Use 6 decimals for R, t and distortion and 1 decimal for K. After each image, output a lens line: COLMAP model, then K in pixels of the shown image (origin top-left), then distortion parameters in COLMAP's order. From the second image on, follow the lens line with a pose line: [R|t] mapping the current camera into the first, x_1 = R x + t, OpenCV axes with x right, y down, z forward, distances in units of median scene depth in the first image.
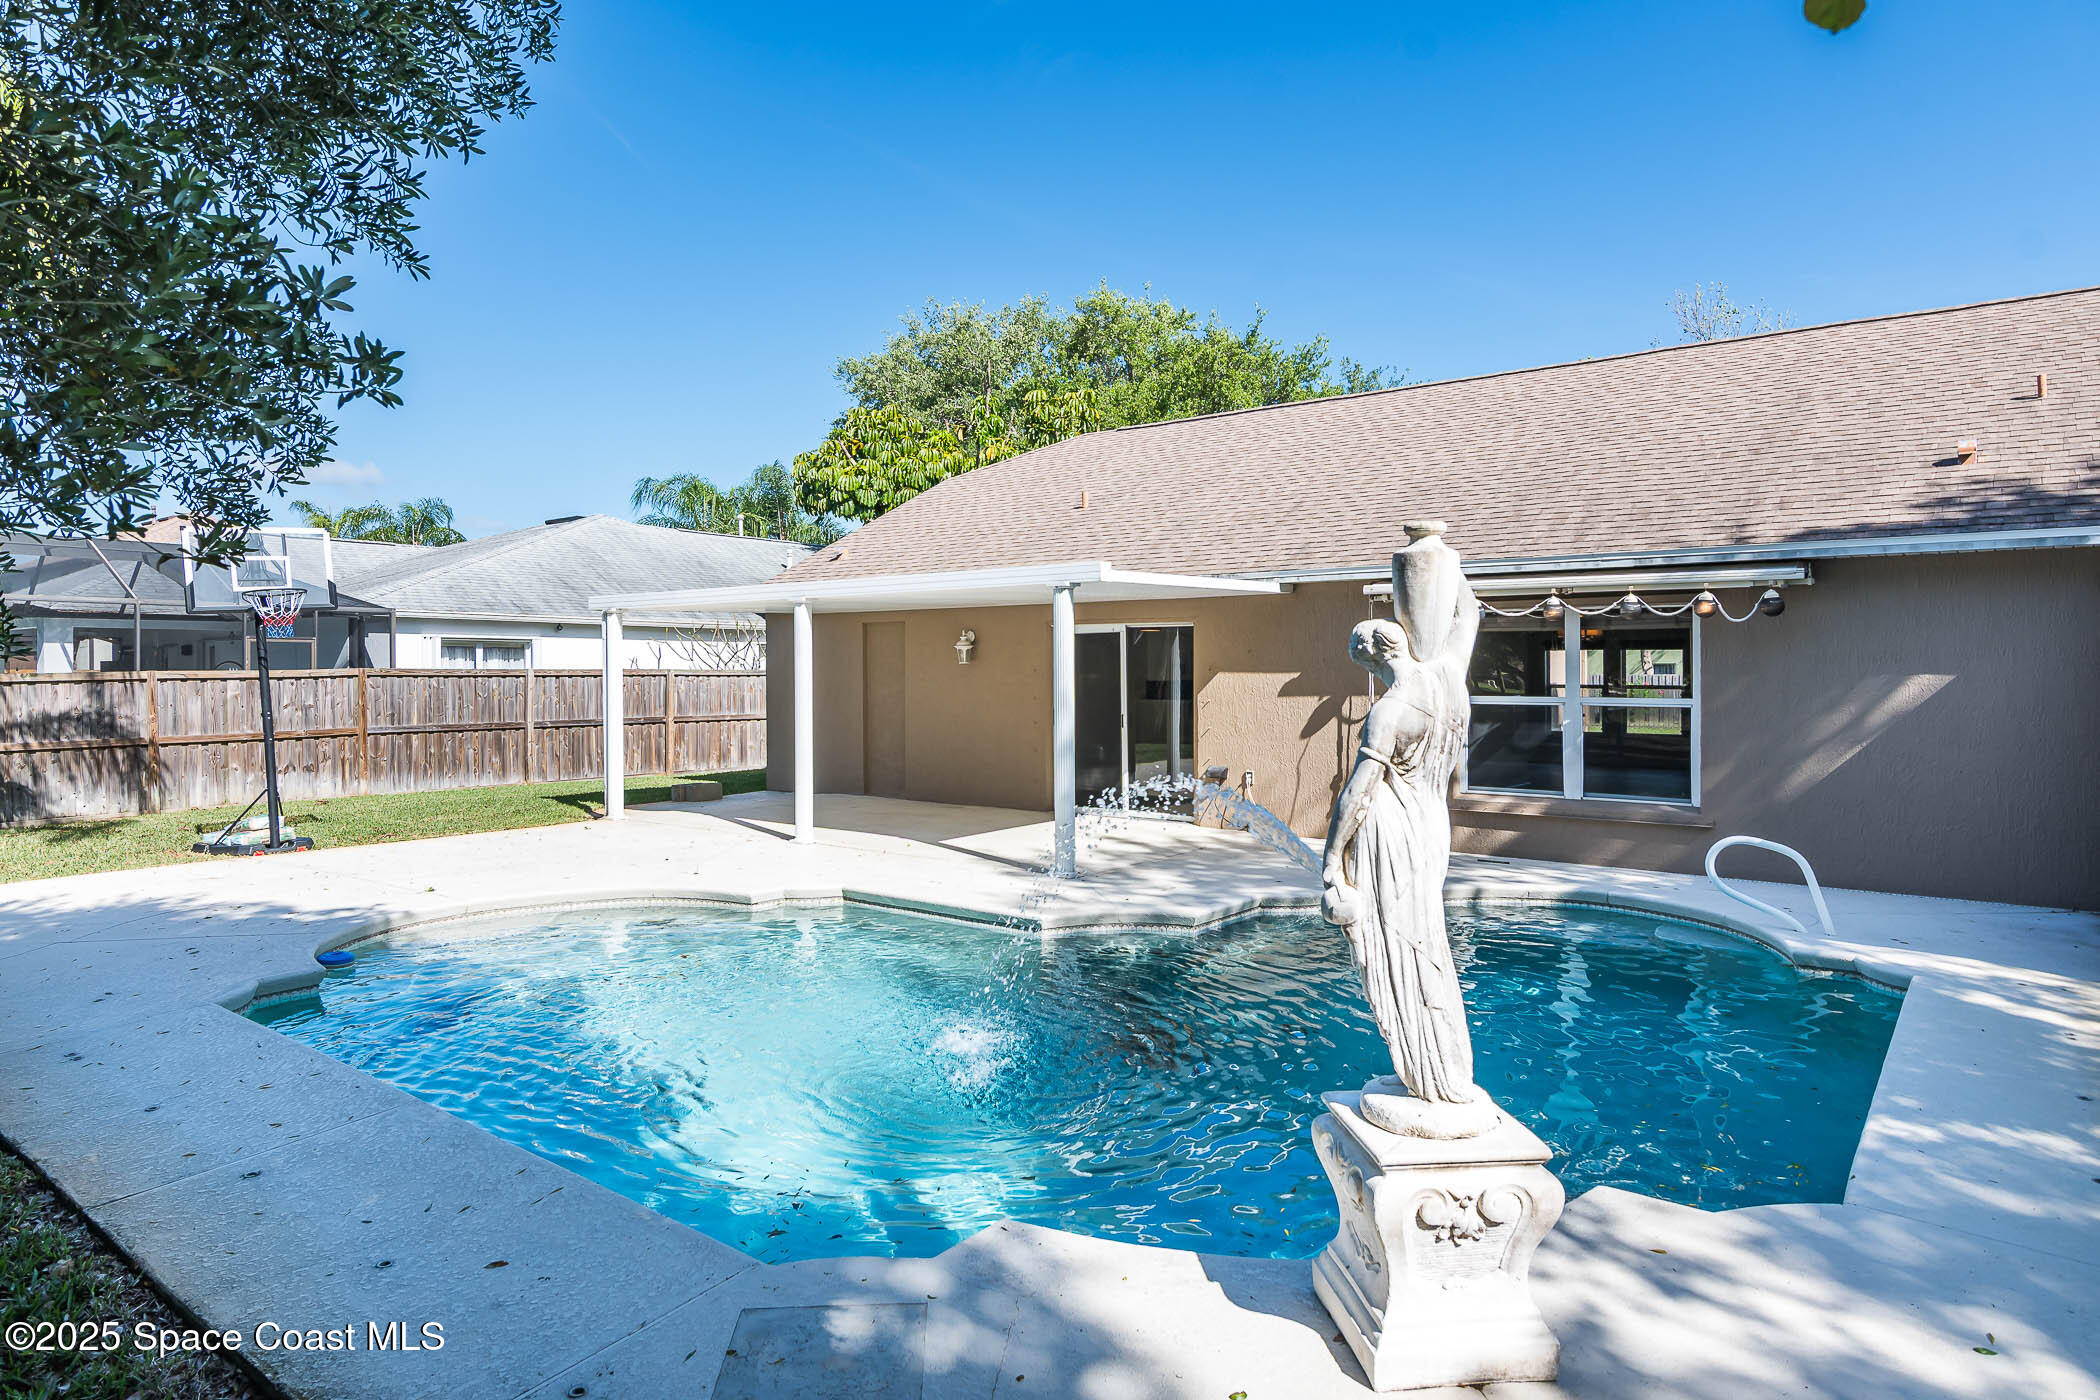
lens RADIAL K [[1289.3, 0, 1050.0], [0, 1289.3, 700.0], [0, 0, 1]] dist [0.001335, 0.000422]
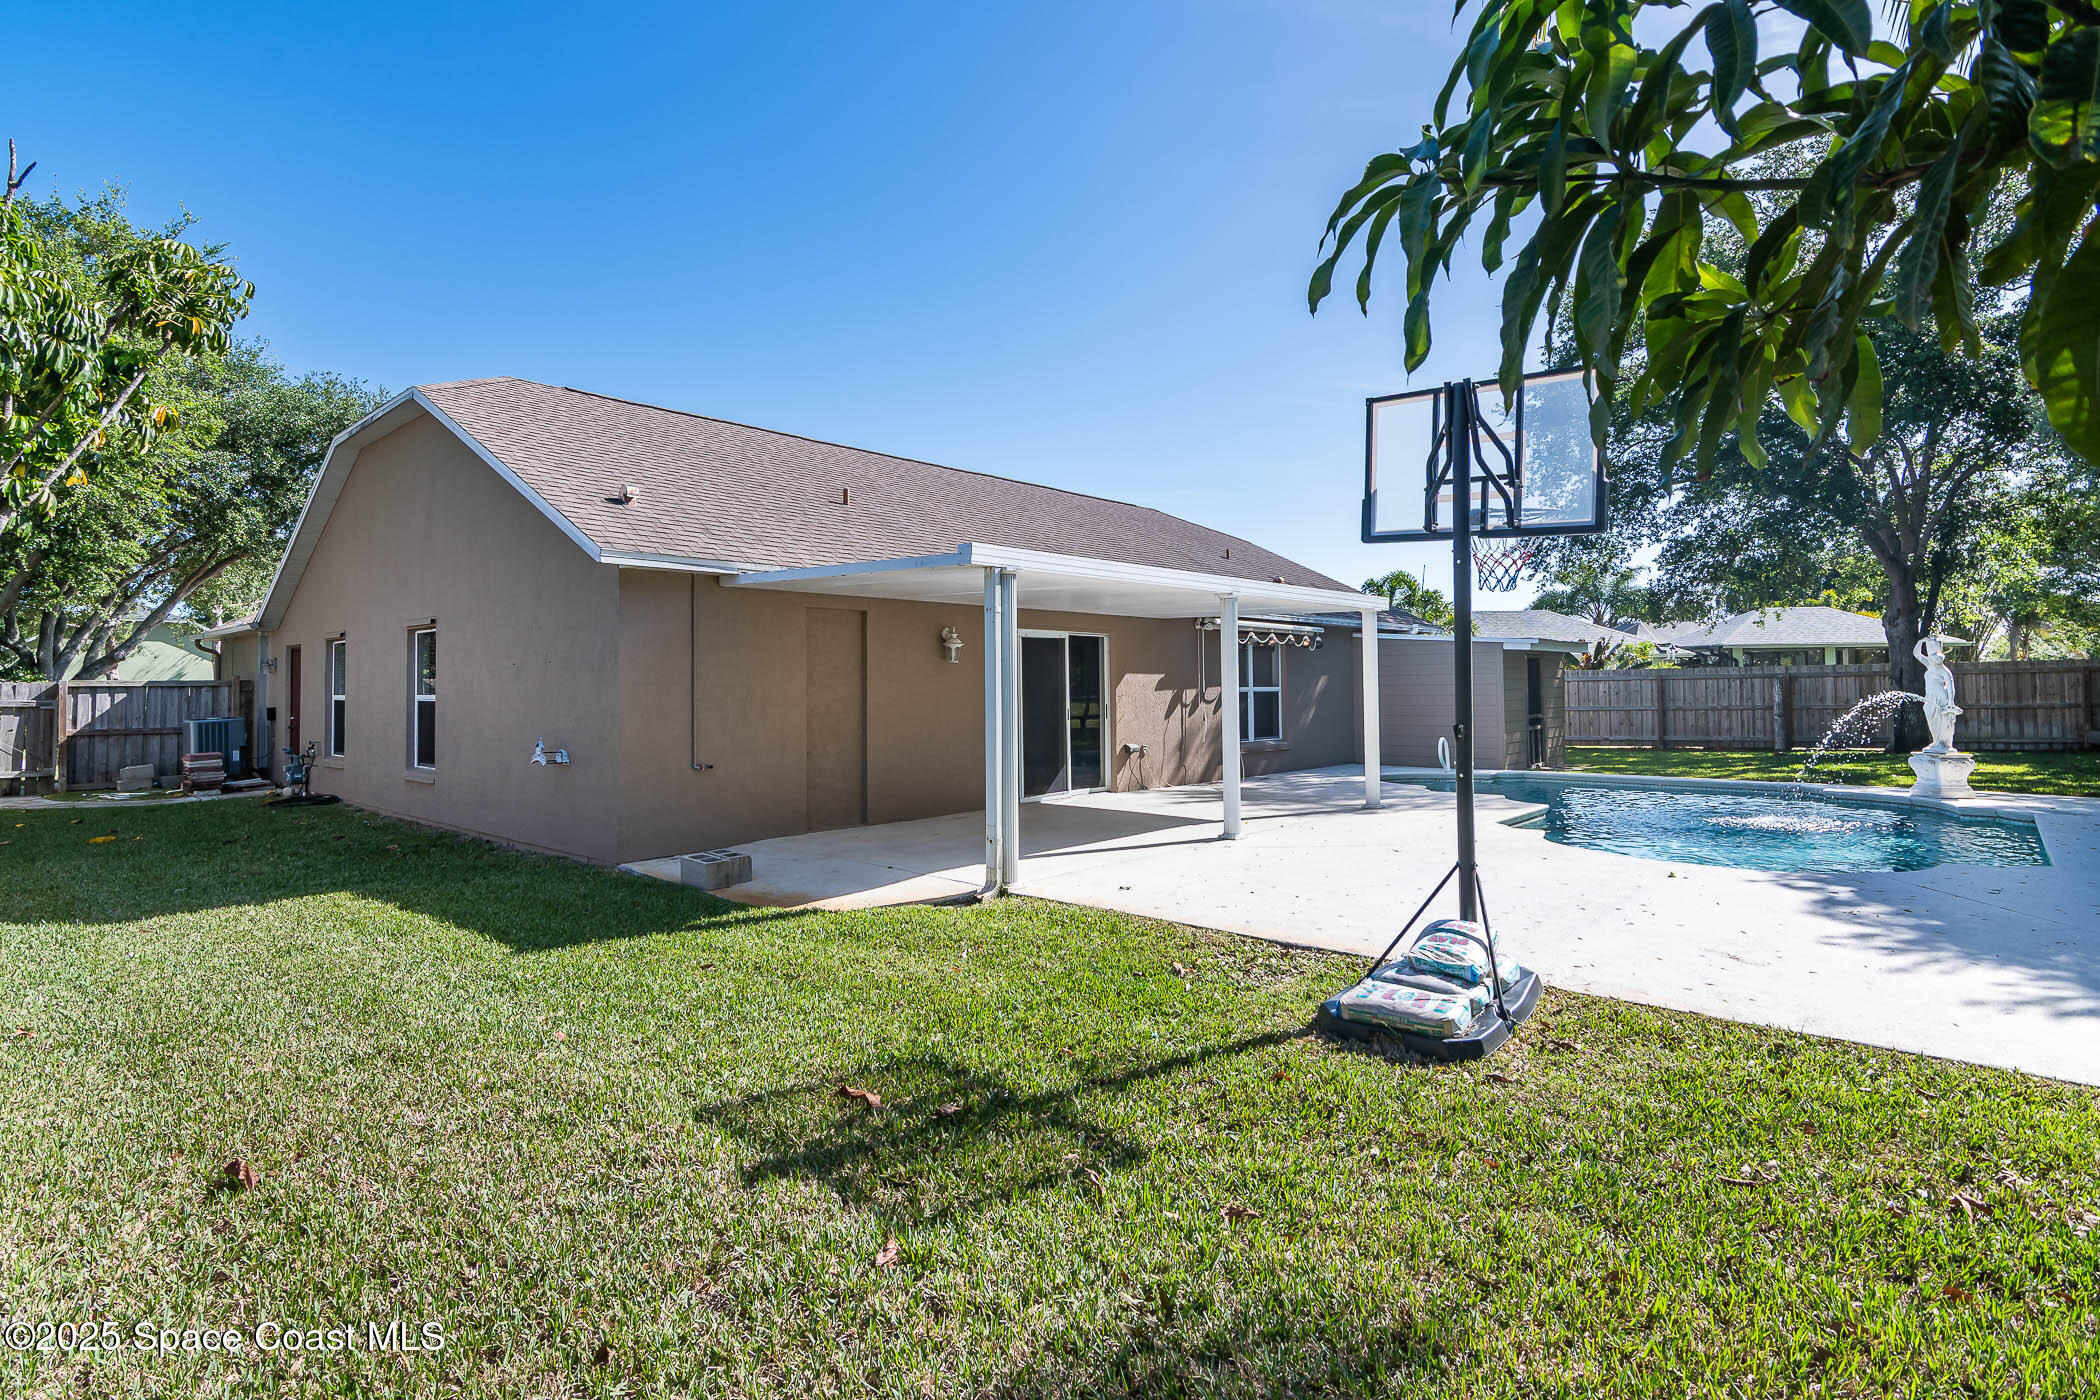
lens RADIAL K [[970.3, 0, 1050.0], [0, 970.3, 700.0], [0, 0, 1]] dist [-0.020782, -0.000409]
pose [[0.091700, -0.011787, 0.995717, -0.845180], [0.035756, 0.999324, 0.008536, -0.005110], [-0.995145, 0.034820, 0.092059, 0.963839]]
